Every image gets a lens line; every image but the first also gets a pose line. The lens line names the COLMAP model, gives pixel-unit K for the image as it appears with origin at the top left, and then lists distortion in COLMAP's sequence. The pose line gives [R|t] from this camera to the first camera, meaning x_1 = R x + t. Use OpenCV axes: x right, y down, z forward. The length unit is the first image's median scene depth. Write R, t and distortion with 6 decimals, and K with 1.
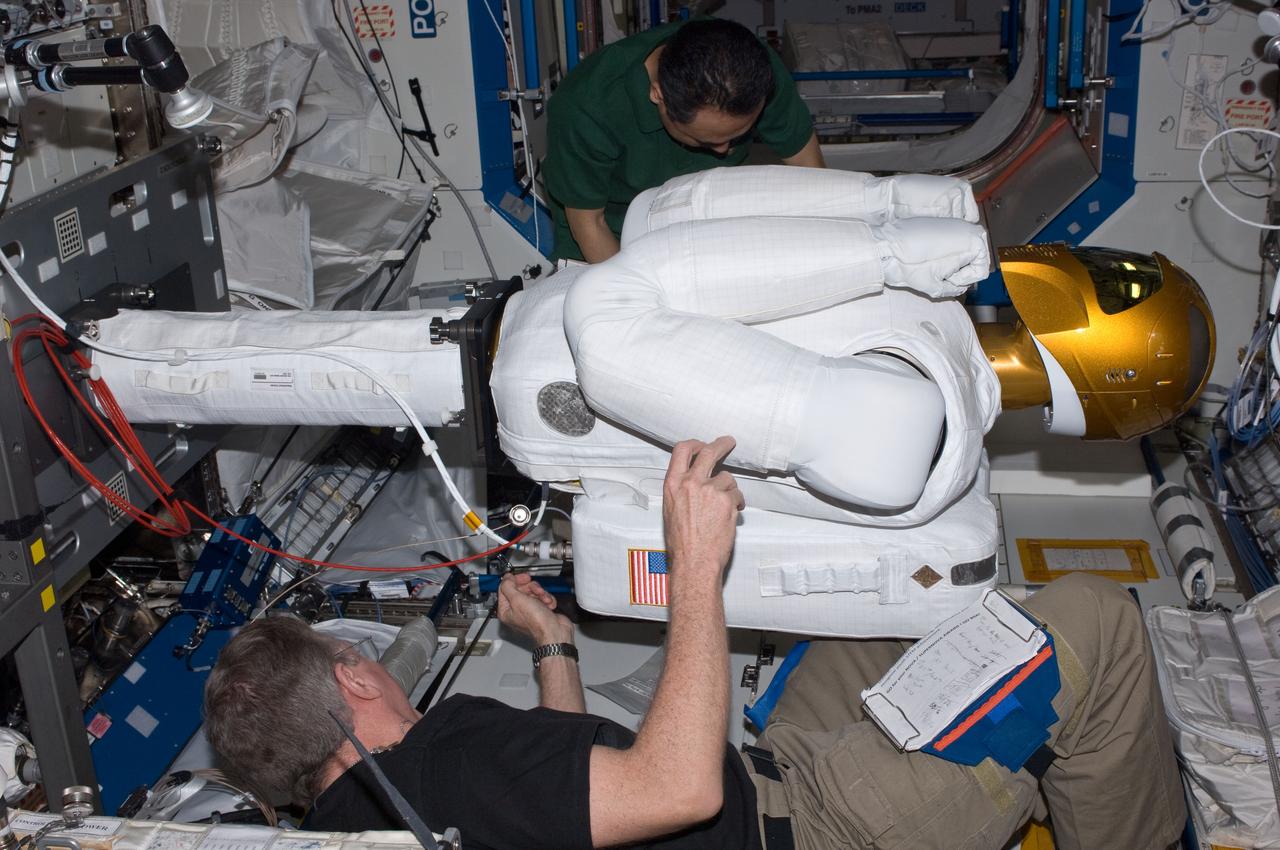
lens RADIAL K [[1533.4, 0, 643.0], [0, 1533.4, 414.1], [0, 0, 1]] dist [-0.073032, 0.000000]
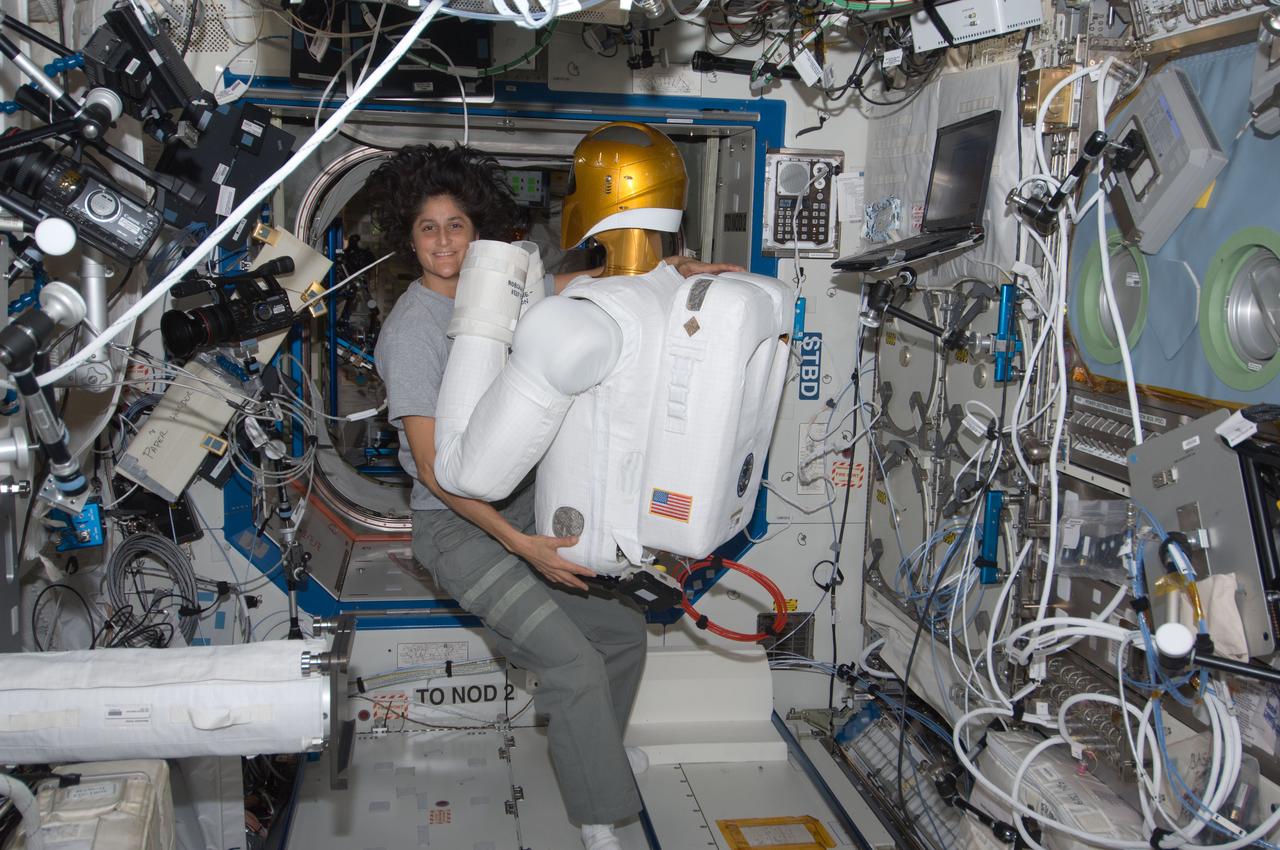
lens RADIAL K [[1245.8, 0, 637.1], [0, 1245.8, 433.6], [0, 0, 1]] dist [0.048305, 0.000000]
pose [[0.947411, 0.028805, 0.318720, -0.172535], [0.040582, 0.977087, -0.208937, -0.015132], [-0.317436, 0.210883, 0.924534, 0.055132]]
